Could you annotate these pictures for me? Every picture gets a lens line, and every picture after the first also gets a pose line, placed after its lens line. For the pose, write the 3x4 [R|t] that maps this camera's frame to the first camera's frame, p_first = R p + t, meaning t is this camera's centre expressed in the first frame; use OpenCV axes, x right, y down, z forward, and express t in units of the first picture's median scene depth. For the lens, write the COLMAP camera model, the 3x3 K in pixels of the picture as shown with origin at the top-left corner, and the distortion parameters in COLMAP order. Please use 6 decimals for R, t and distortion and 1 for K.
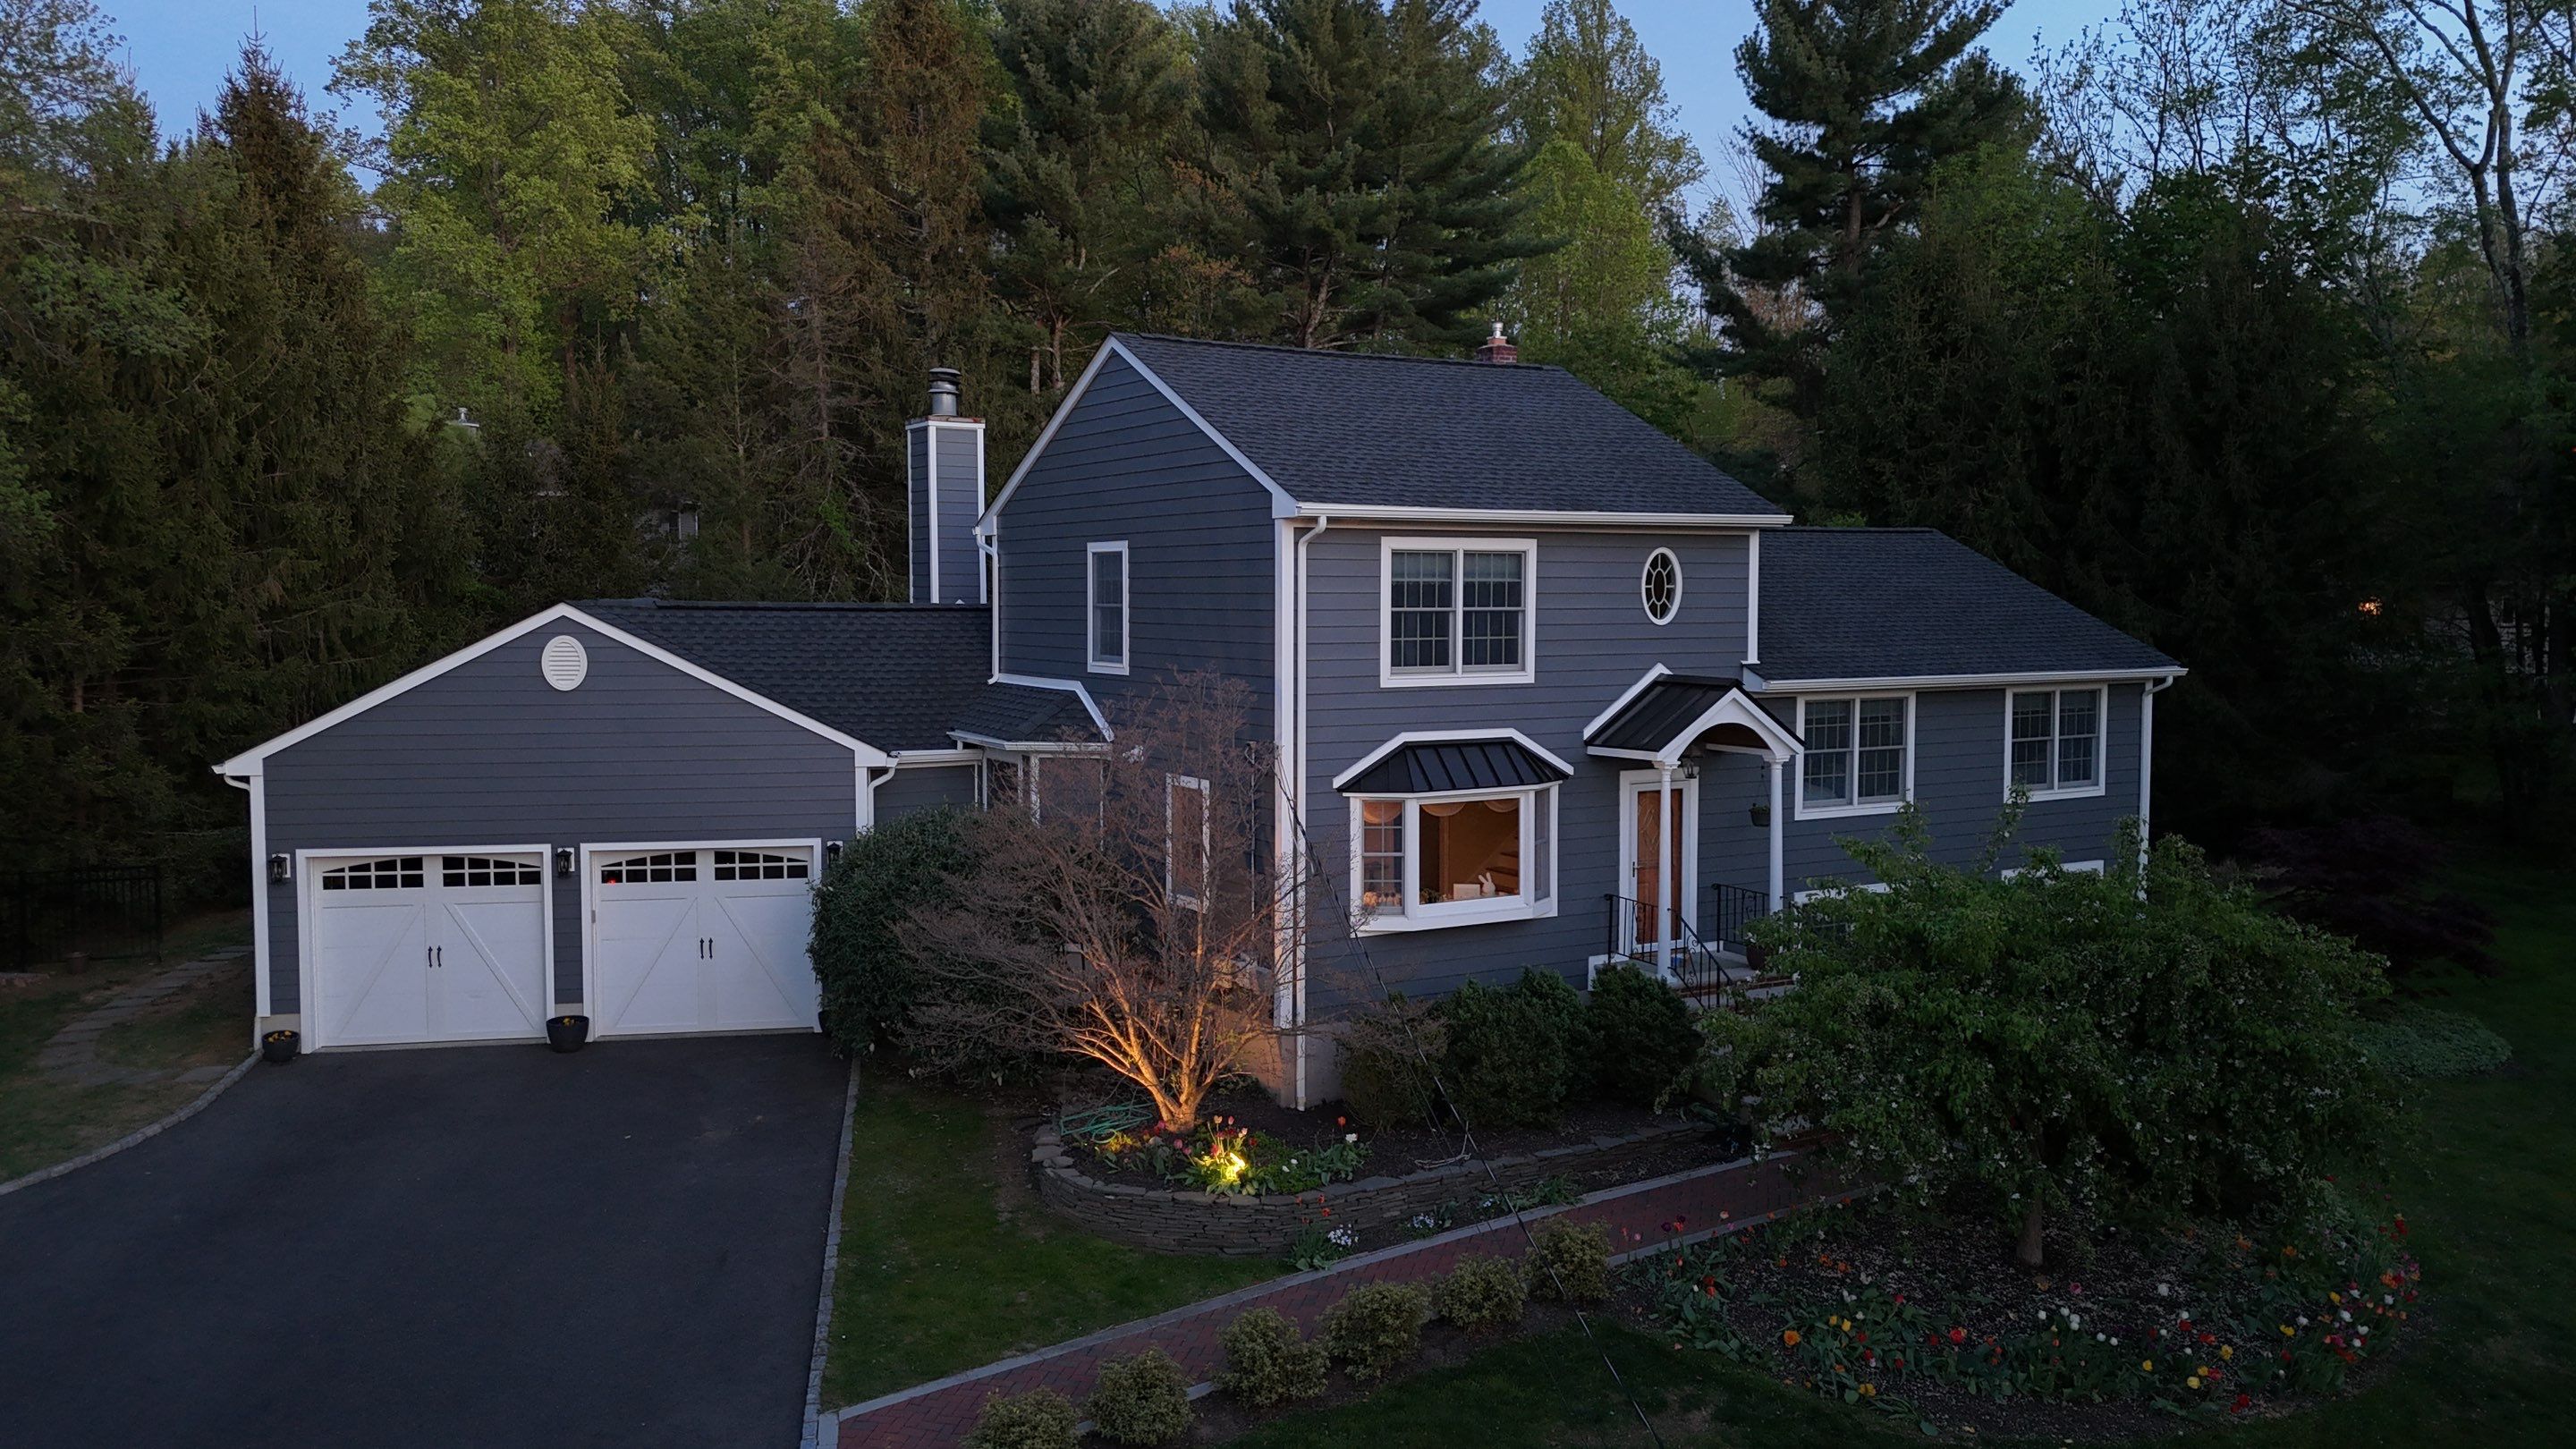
lens RADIAL K [[1873.0, 0, 1288.0], [0, 1873.0, 724.5], [0, 0, 1]] dist [0.108032, -0.145218]
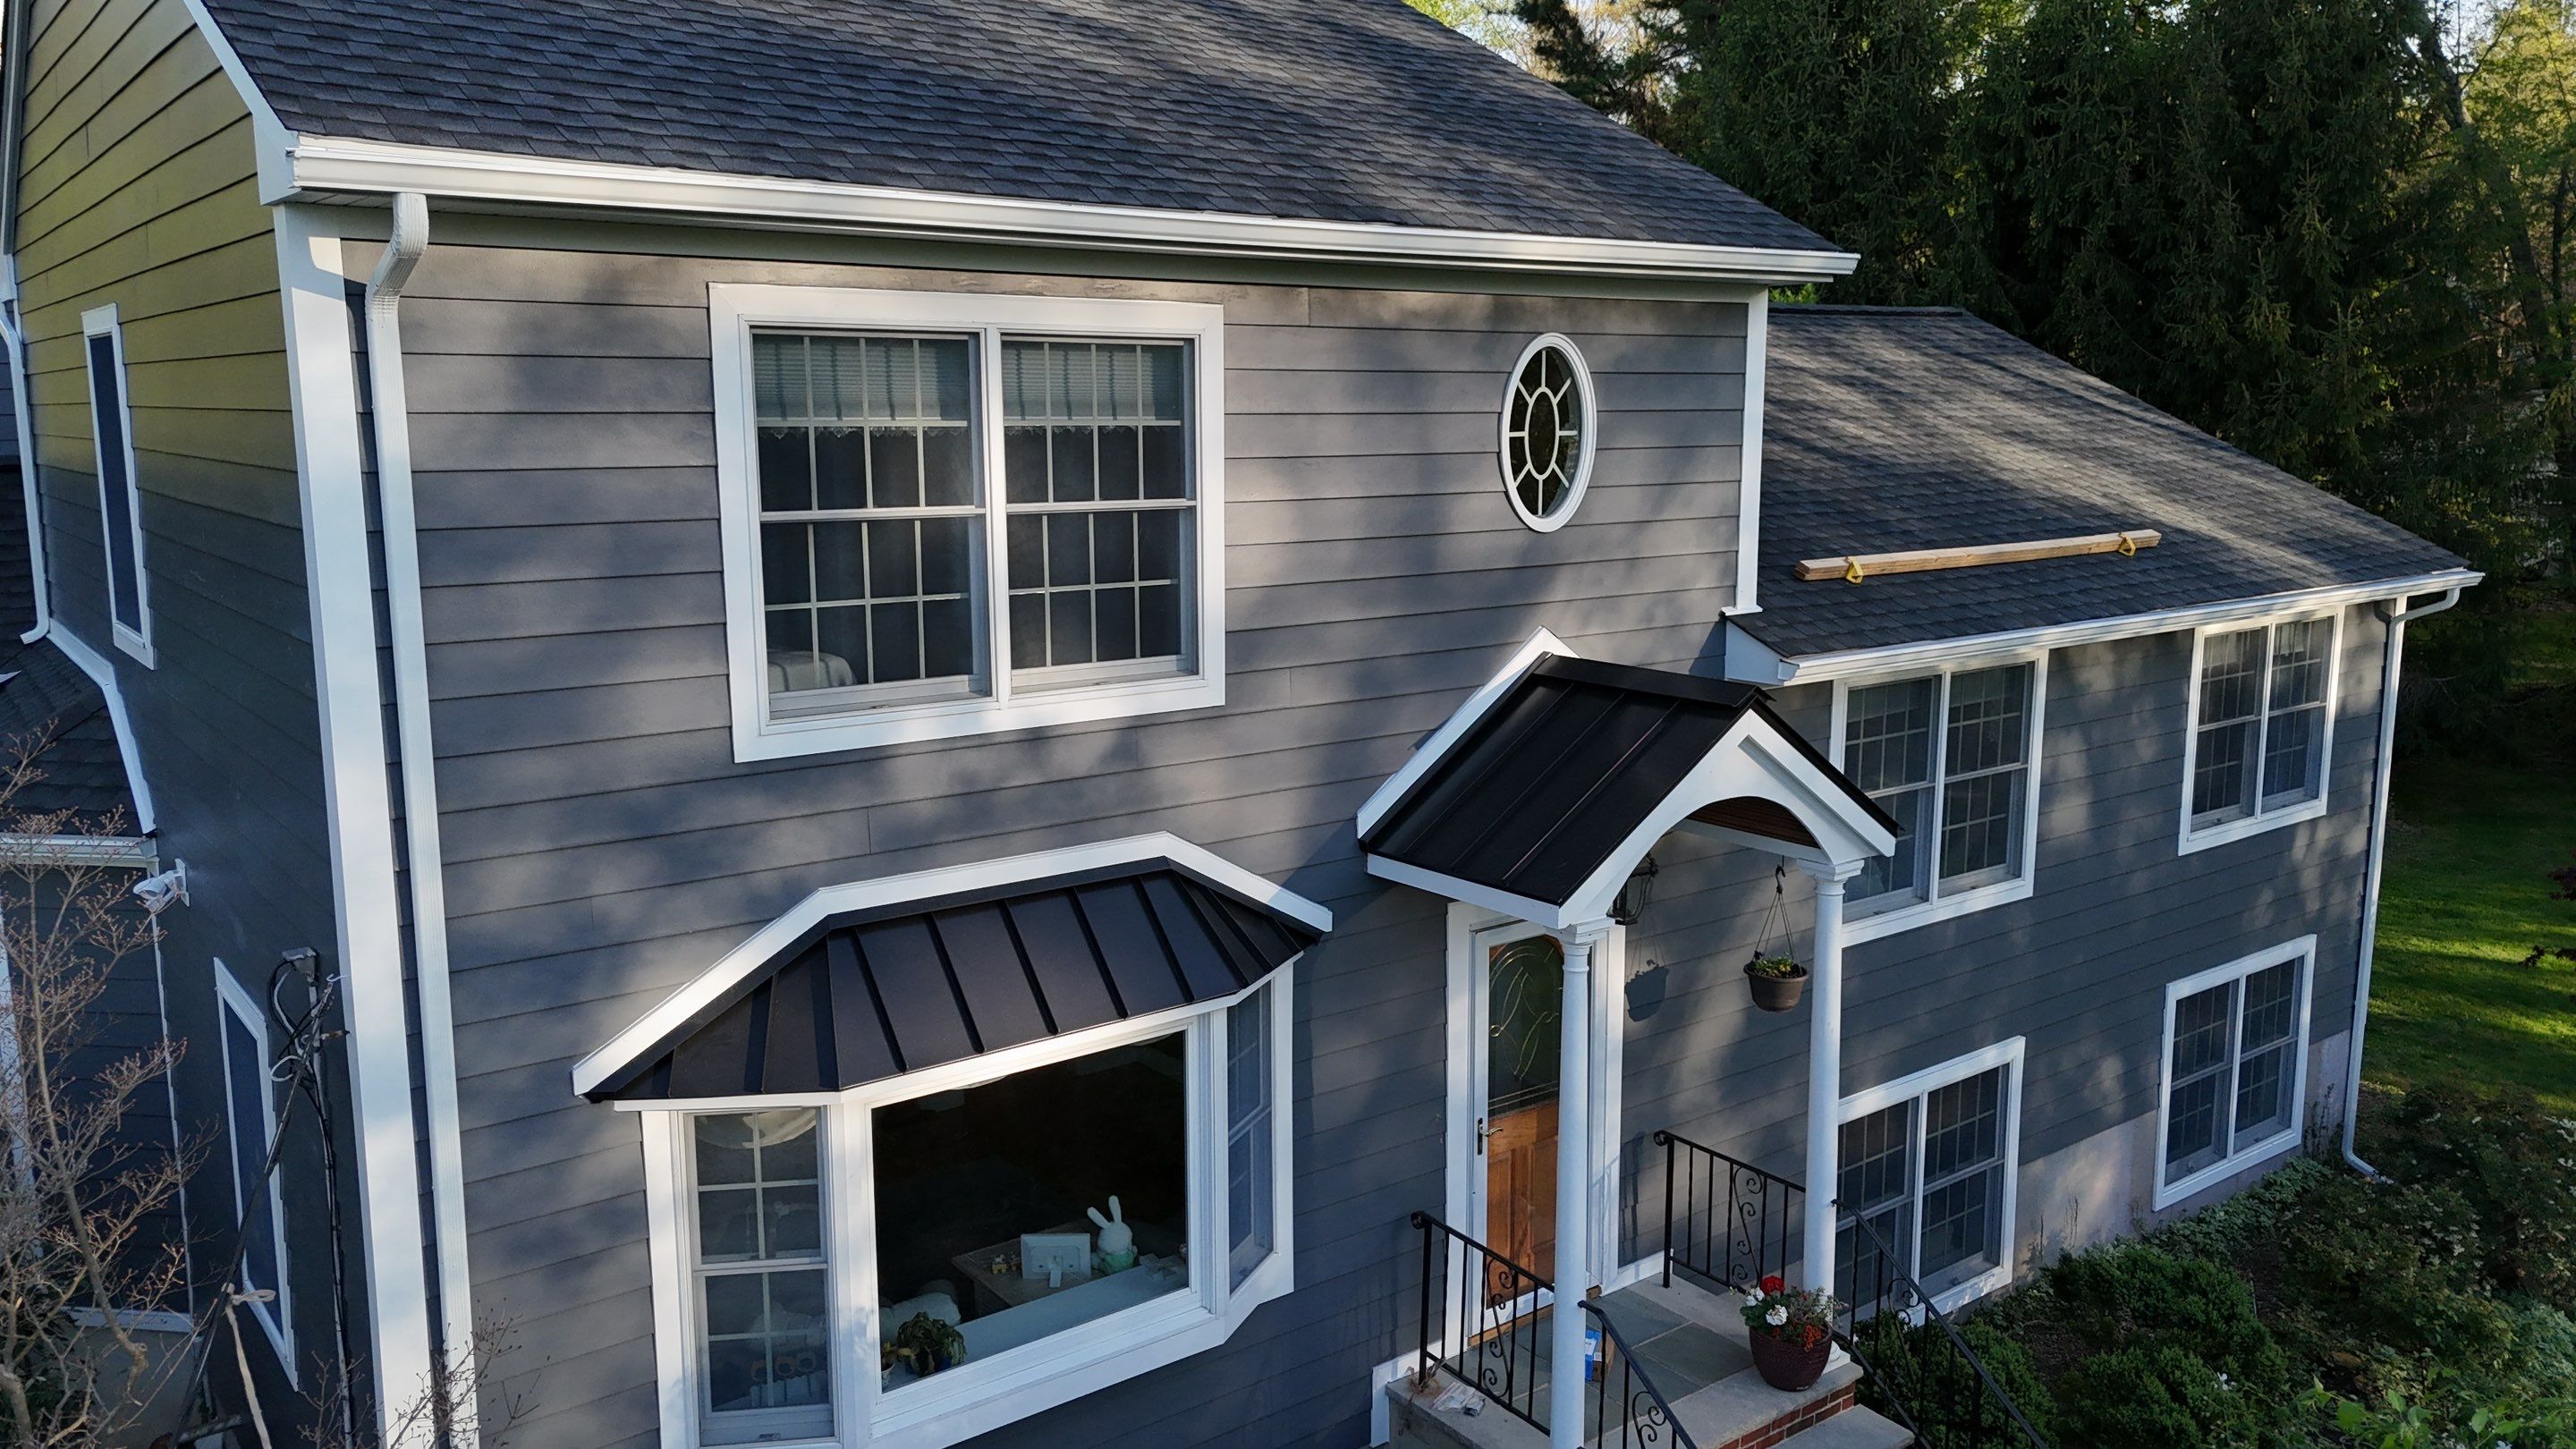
lens RADIAL K [[1873.0, 0, 1288.0], [0, 1873.0, 724.5], [0, 0, 1]] dist [0.108032, -0.145218]
pose [[0.992759, -0.023468, 0.117810, 0.096544], [0.011628, 0.994899, 0.100201, -0.052677], [-0.119561, -0.098105, 0.987968, 0.610819]]
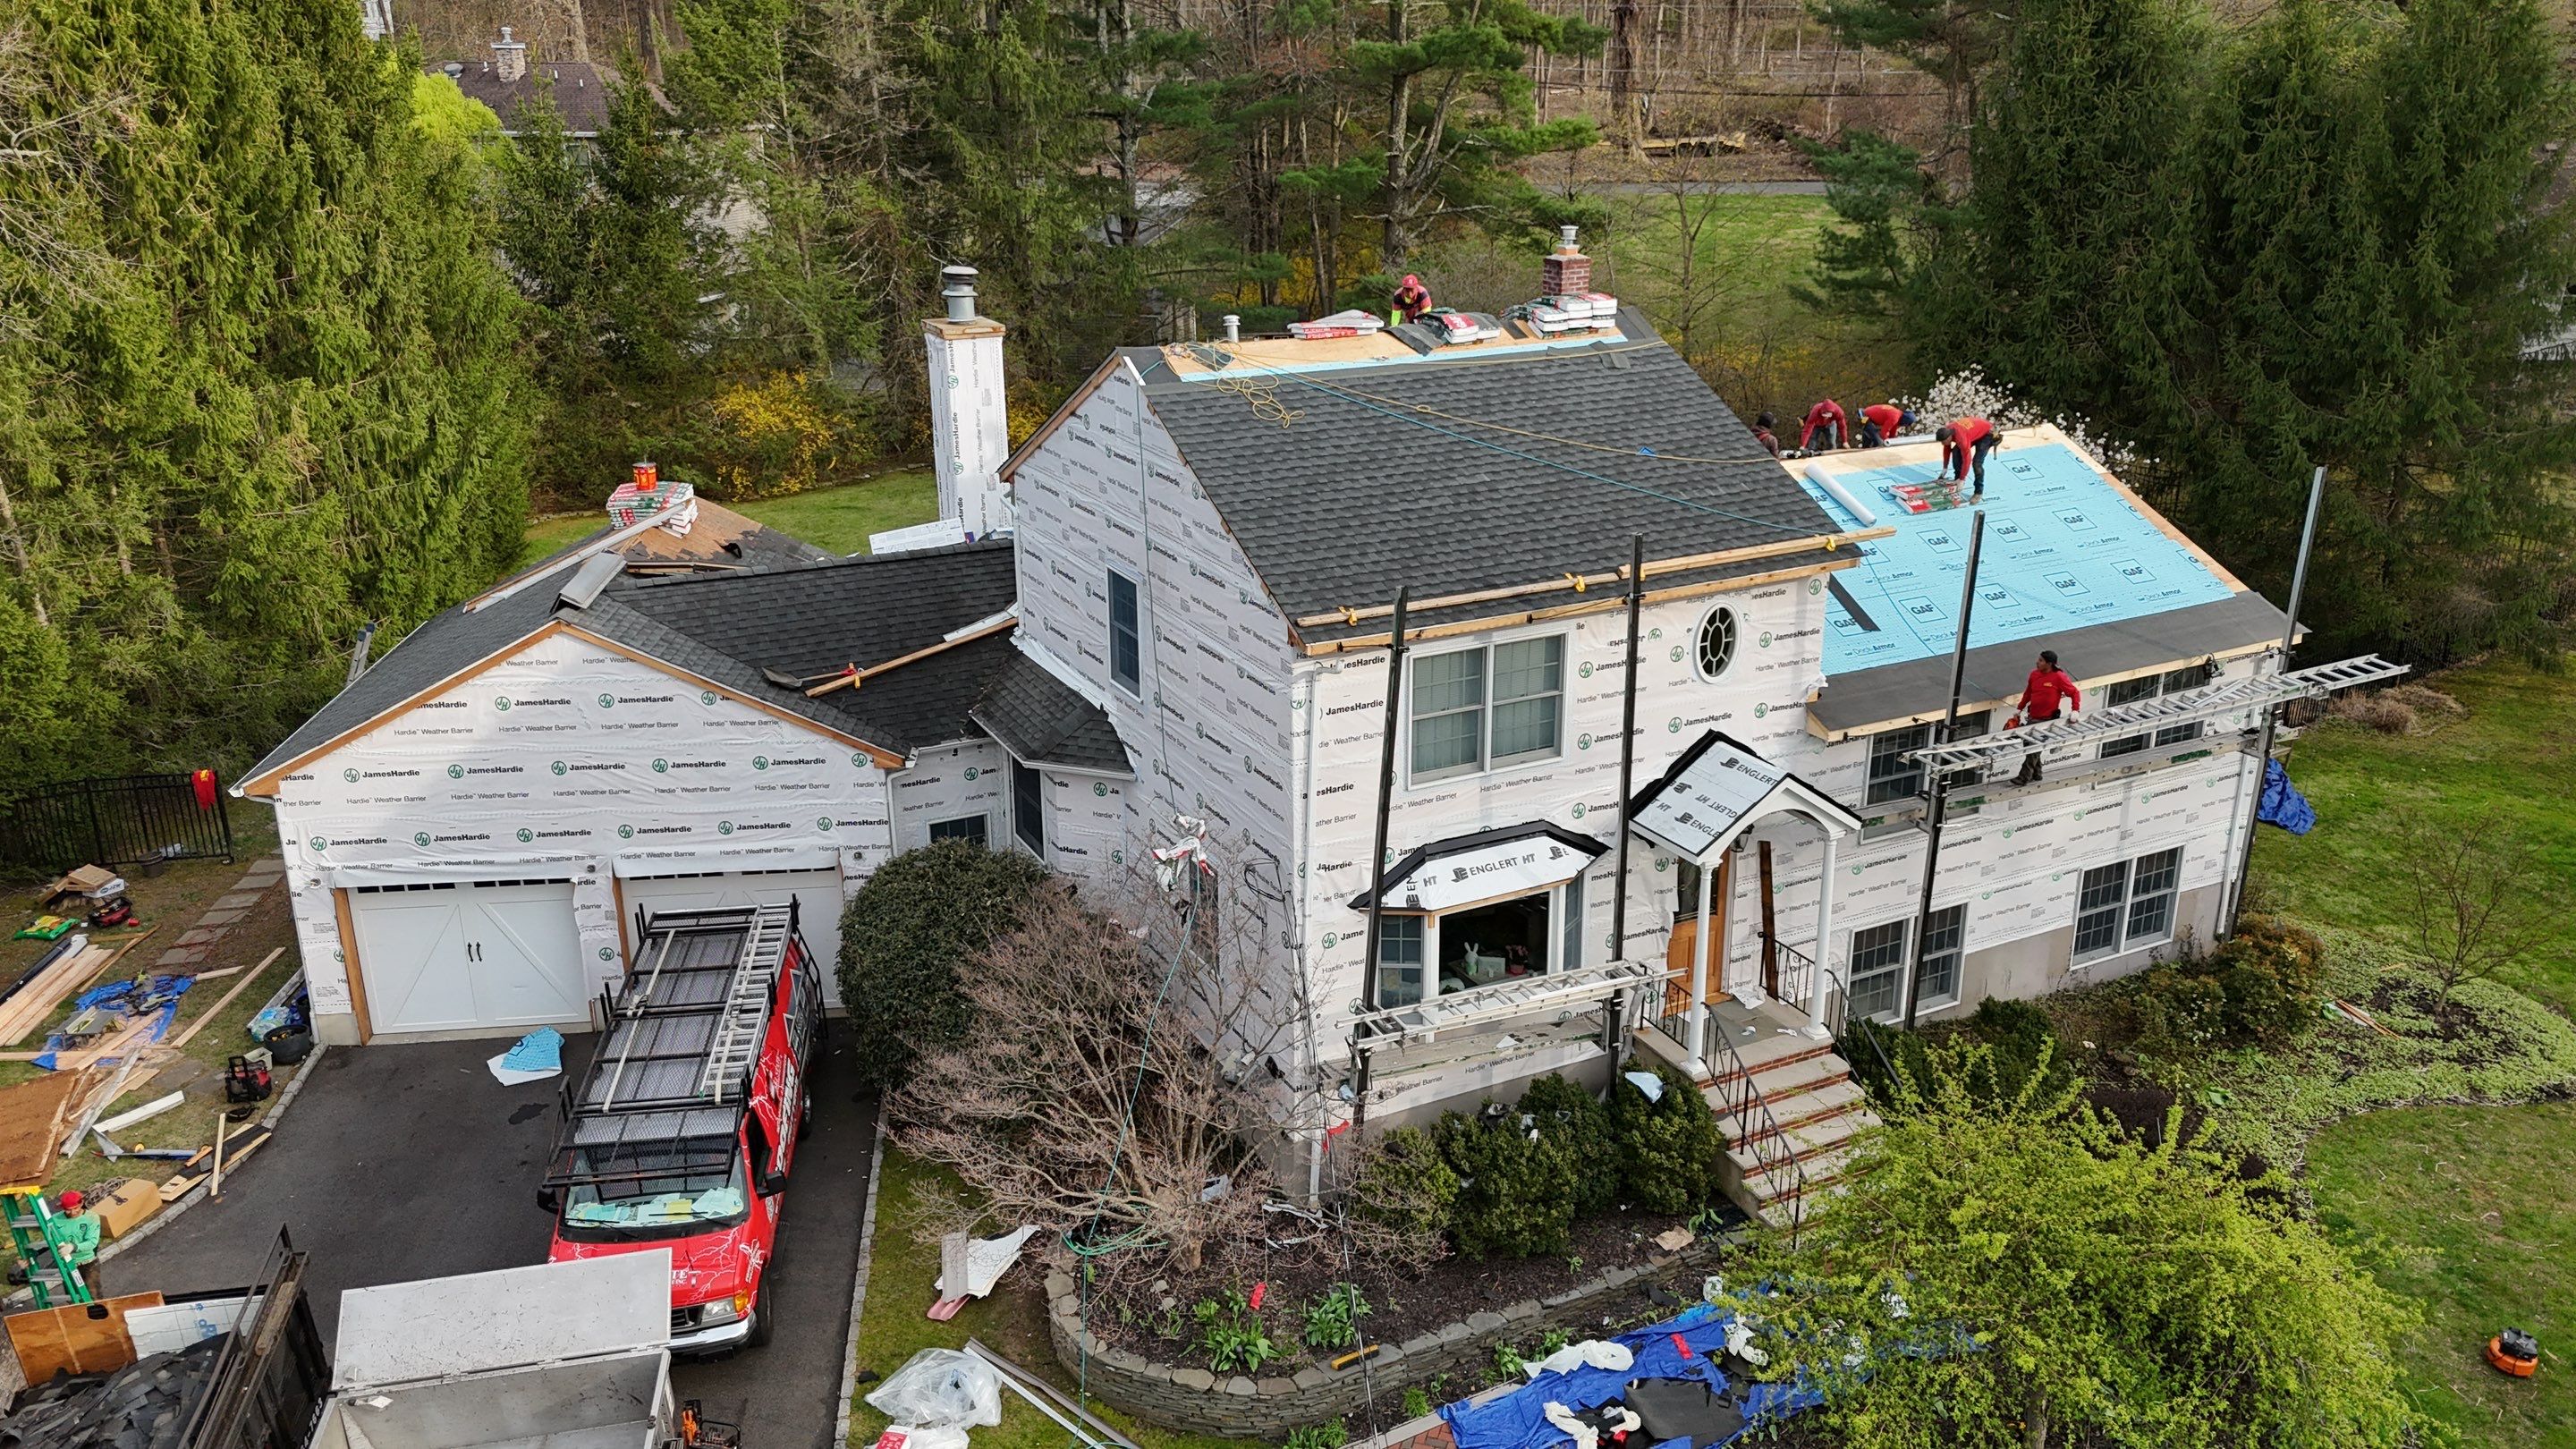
lens RADIAL K [[1873.0, 0, 1288.0], [0, 1873.0, 724.5], [0, 0, 1]] dist [0.108032, -0.145218]
pose [[0.997838, 0.011379, -0.064733, 0.049596], [0.006433, 0.963260, 0.268492, -0.281003], [0.065410, -0.268328, 0.961104, 0.097333]]
